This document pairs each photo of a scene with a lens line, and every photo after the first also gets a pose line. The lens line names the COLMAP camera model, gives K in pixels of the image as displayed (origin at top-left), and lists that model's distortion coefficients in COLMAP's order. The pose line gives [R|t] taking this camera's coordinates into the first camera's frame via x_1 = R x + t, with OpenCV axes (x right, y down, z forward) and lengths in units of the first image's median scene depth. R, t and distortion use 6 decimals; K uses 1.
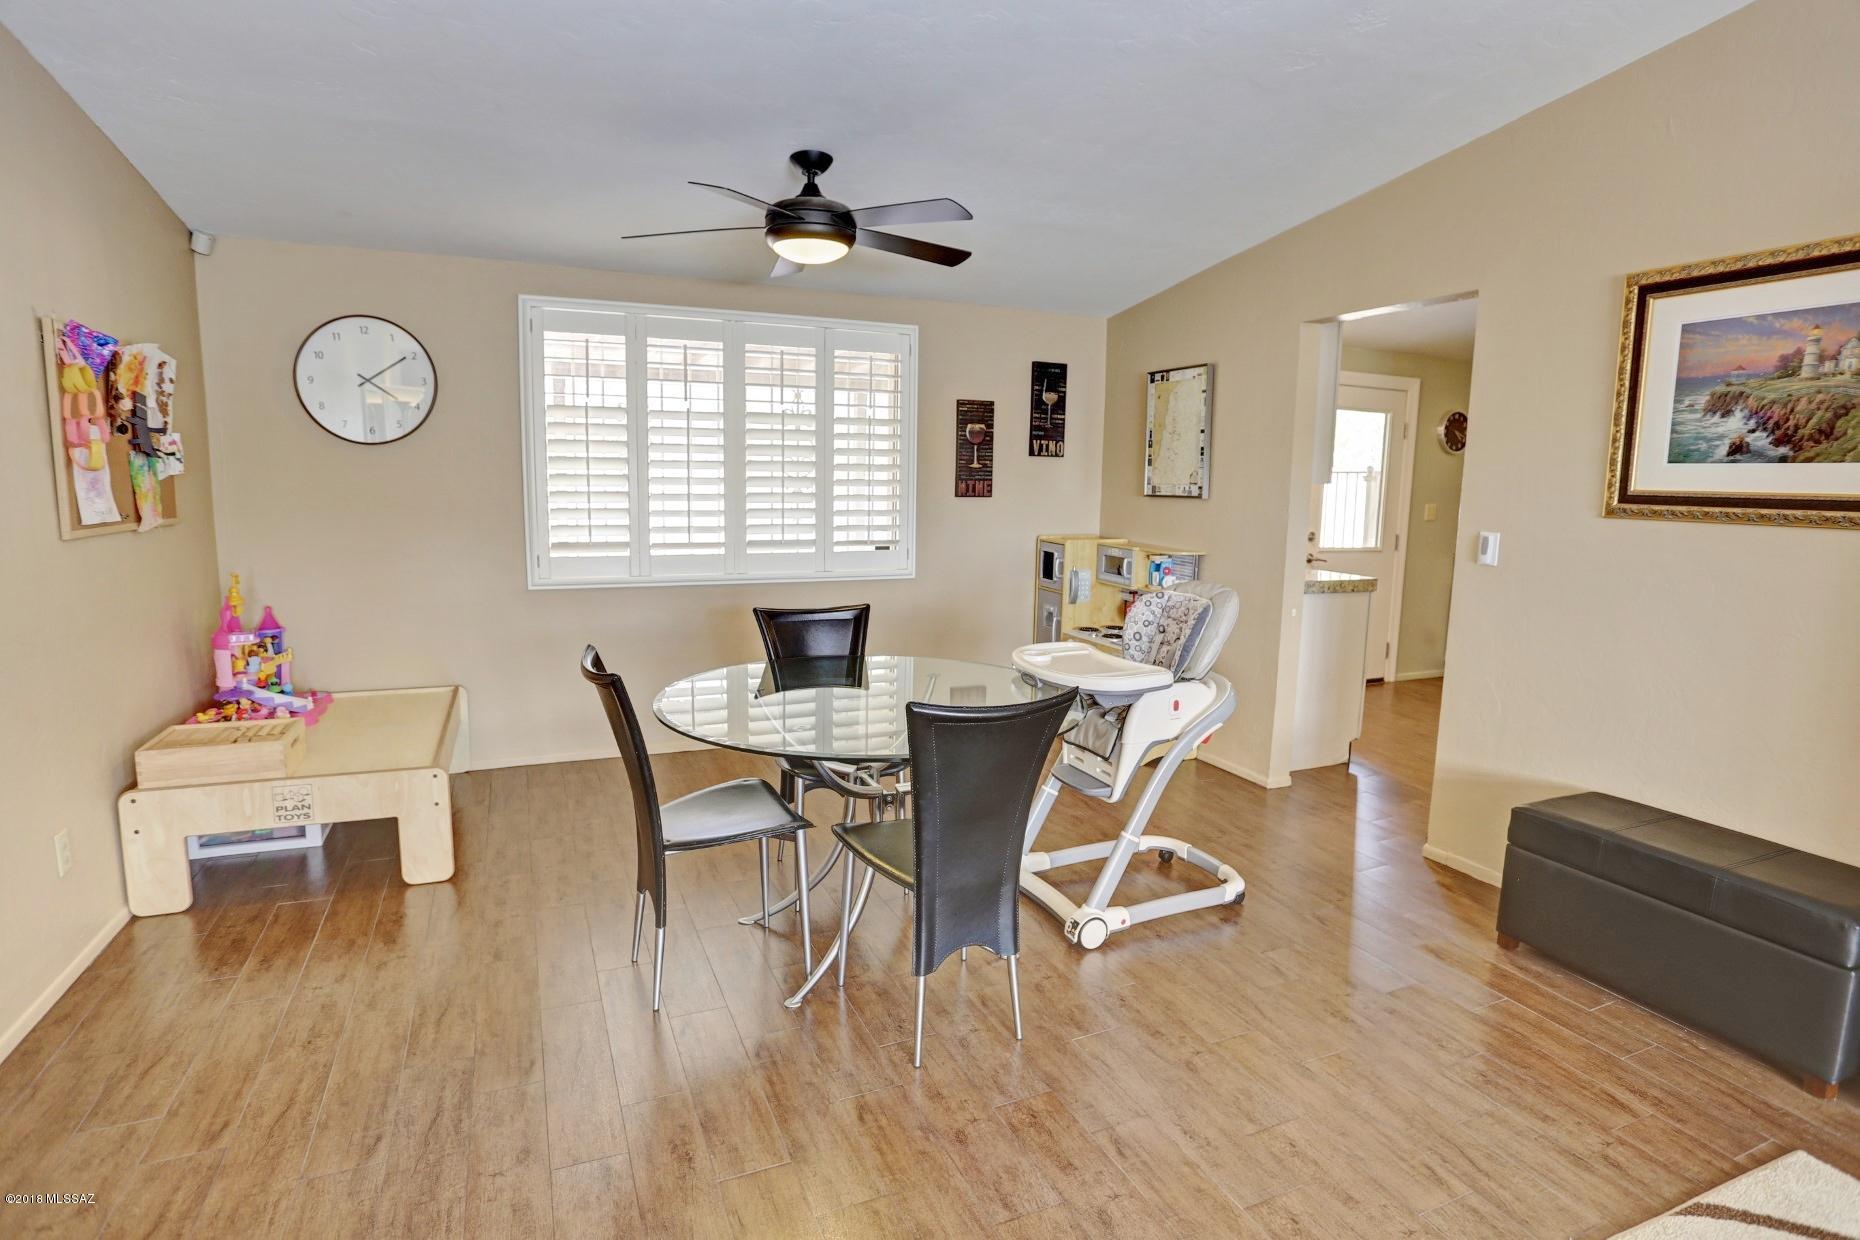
lens RADIAL K [[948.9, 0, 922.1], [0, 948.9, 606.2], [0, 0, 1]] dist [-0.068913, 0.033874]
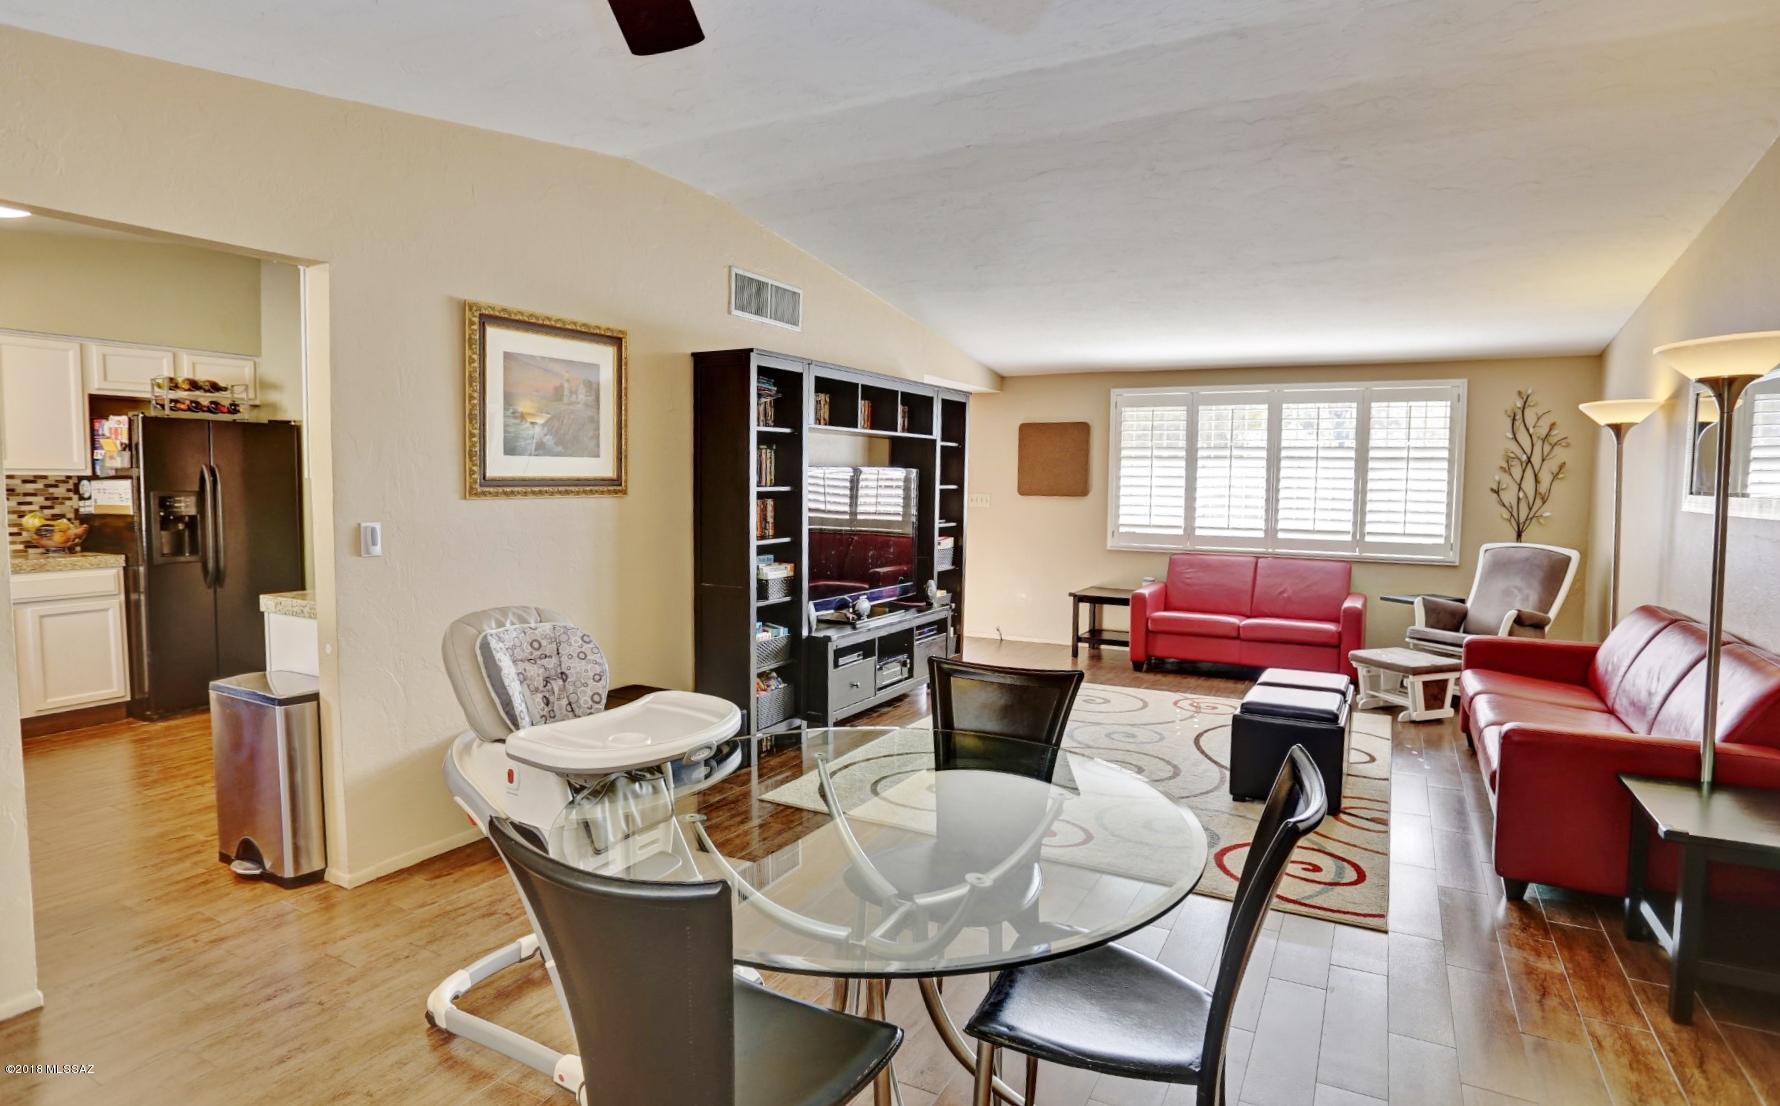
lens RADIAL K [[934.2, 0, 896.7], [0, 934.2, 543.4], [0, 0, 1]] dist [-0.072520, 0.029855]
pose [[-0.625389, -0.080140, 0.776187, -0.445171], [0.085850, 0.981607, 0.170520, -0.163305], [-0.775576, 0.173277, -0.607006, 1.088693]]
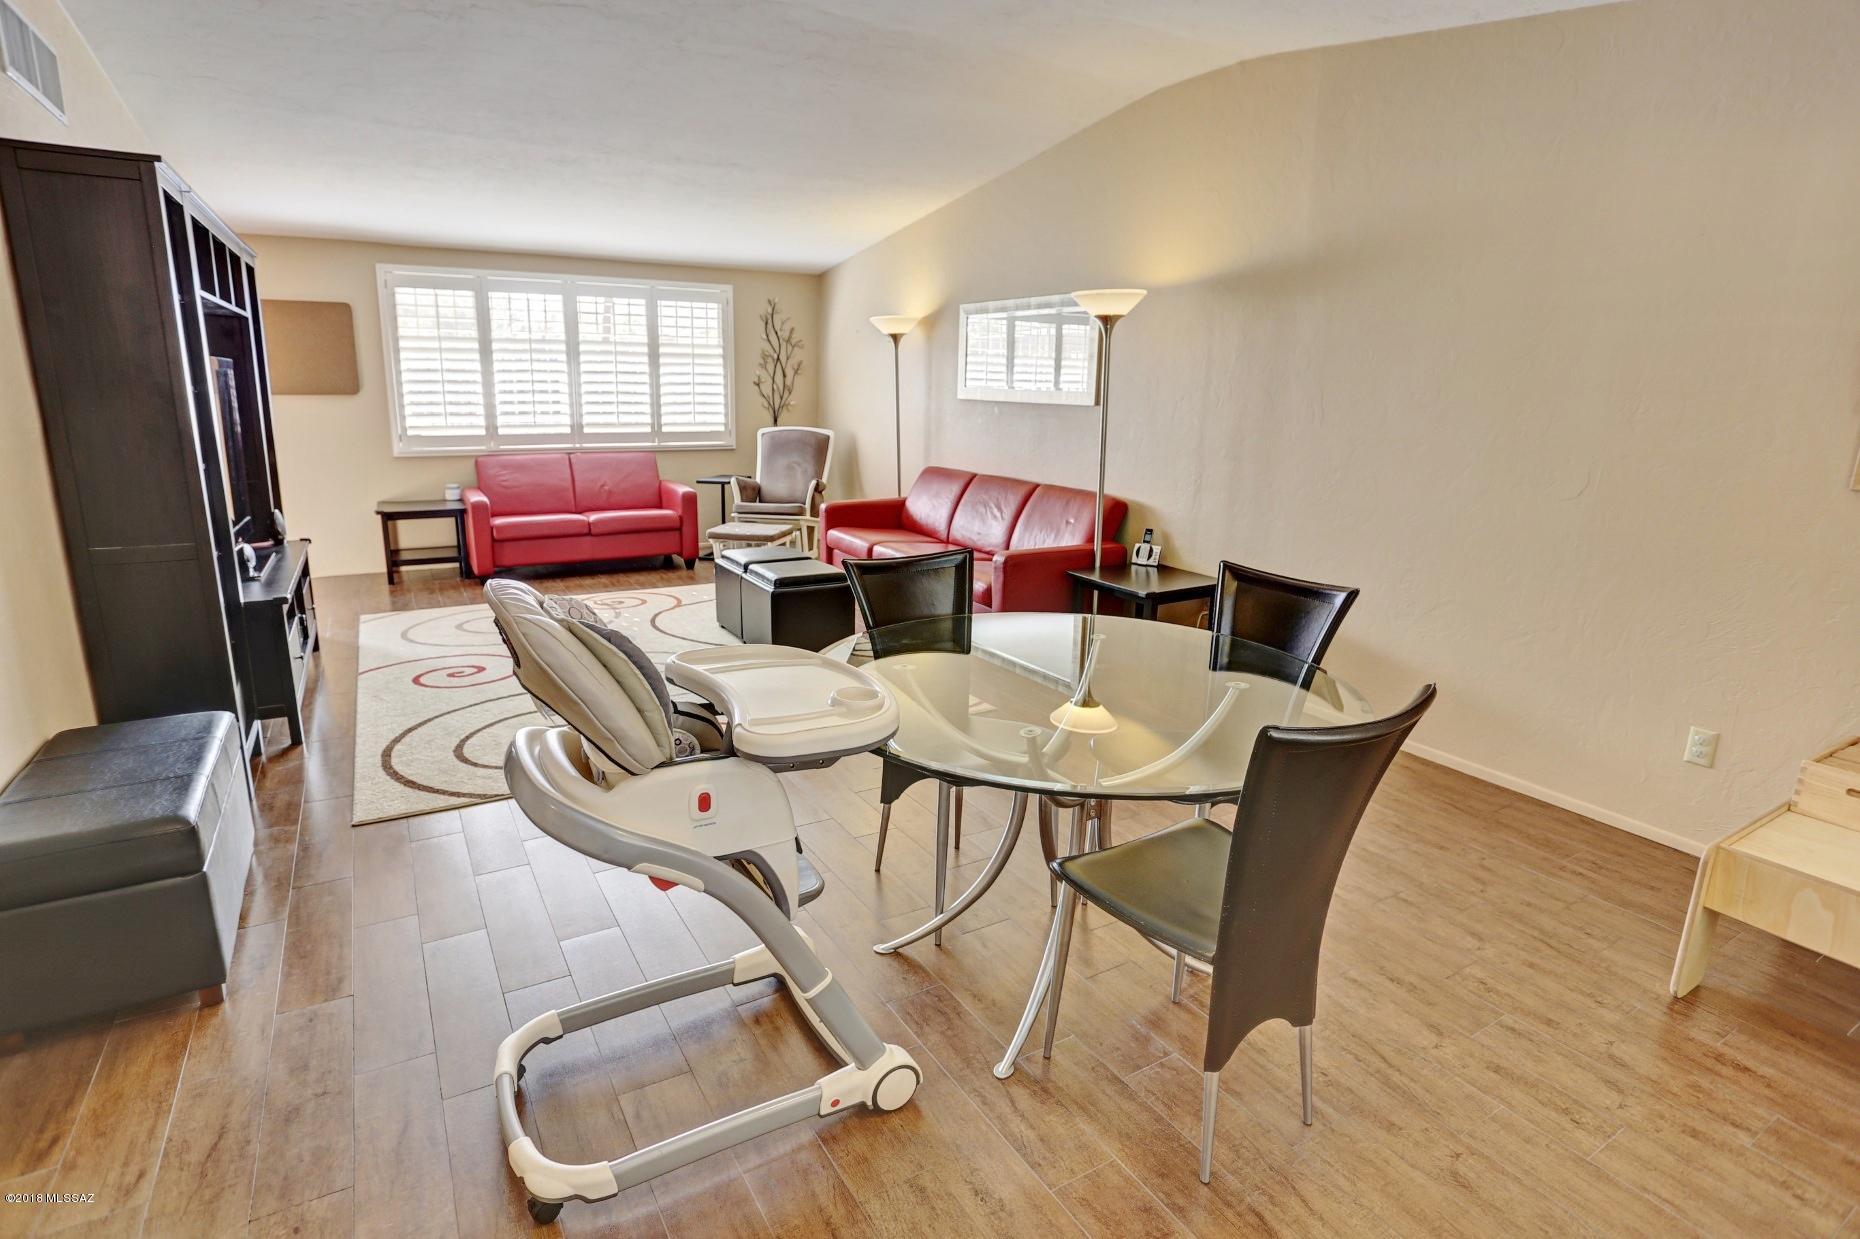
lens RADIAL K [[914.8, 0, 927.4], [0, 914.8, 612.0], [0, 0, 1]] dist [-0.069759, 0.029920]
pose [[-0.990460, -0.007281, -0.137609, 0.135307], [-0.058214, 0.927228, 0.369945, -0.177772], [0.124901, 0.374426, -0.918806, 1.310507]]
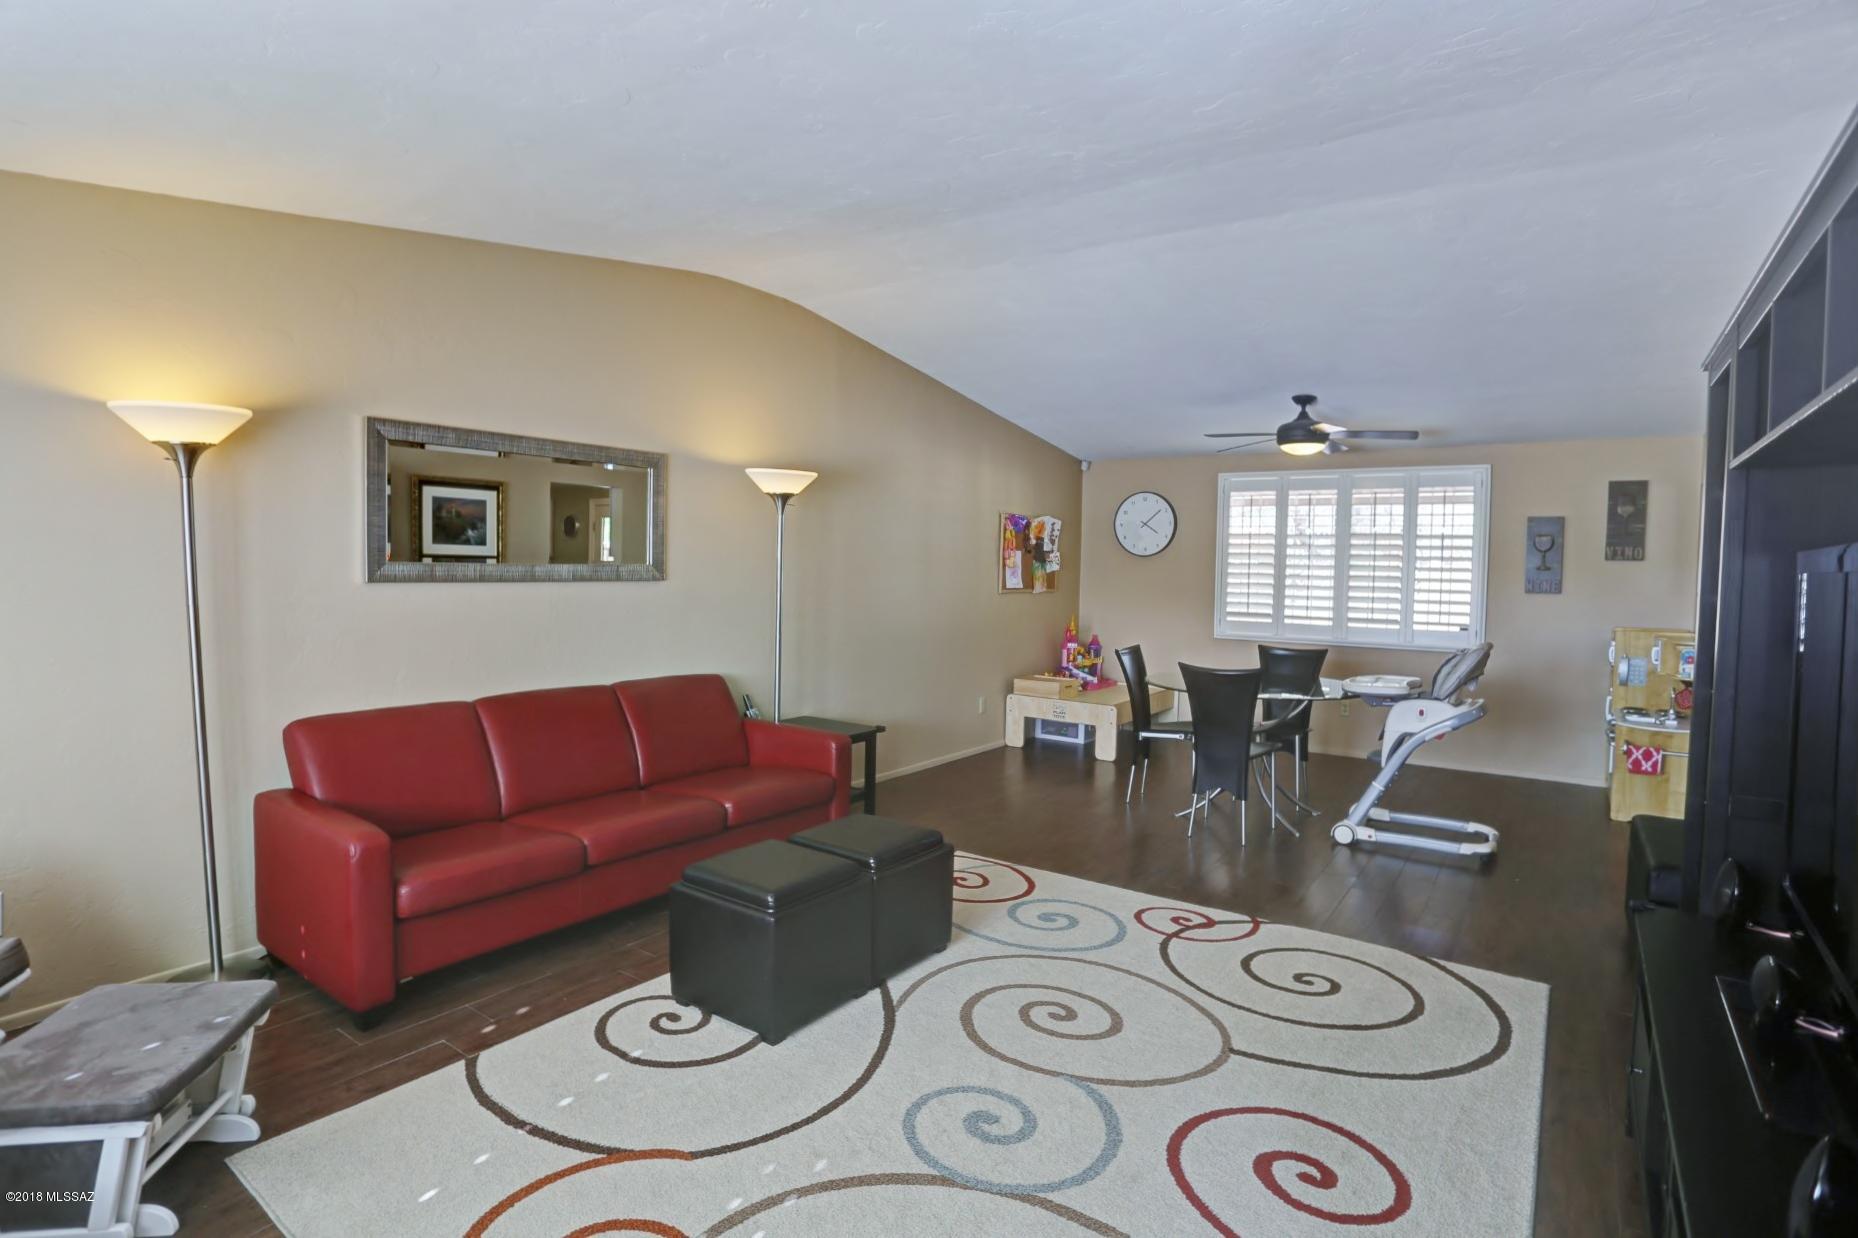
lens RADIAL K [[947.9, 0, 921.1], [0, 947.9, 605.2], [0, 0, 1]] dist [-0.068913, 0.033874]
pose [[0.519291, 0.029105, -0.854102, 0.986852], [-0.126507, 0.991027, -0.043145, 0.083733], [0.845182, 0.130455, 0.518314, -0.476663]]
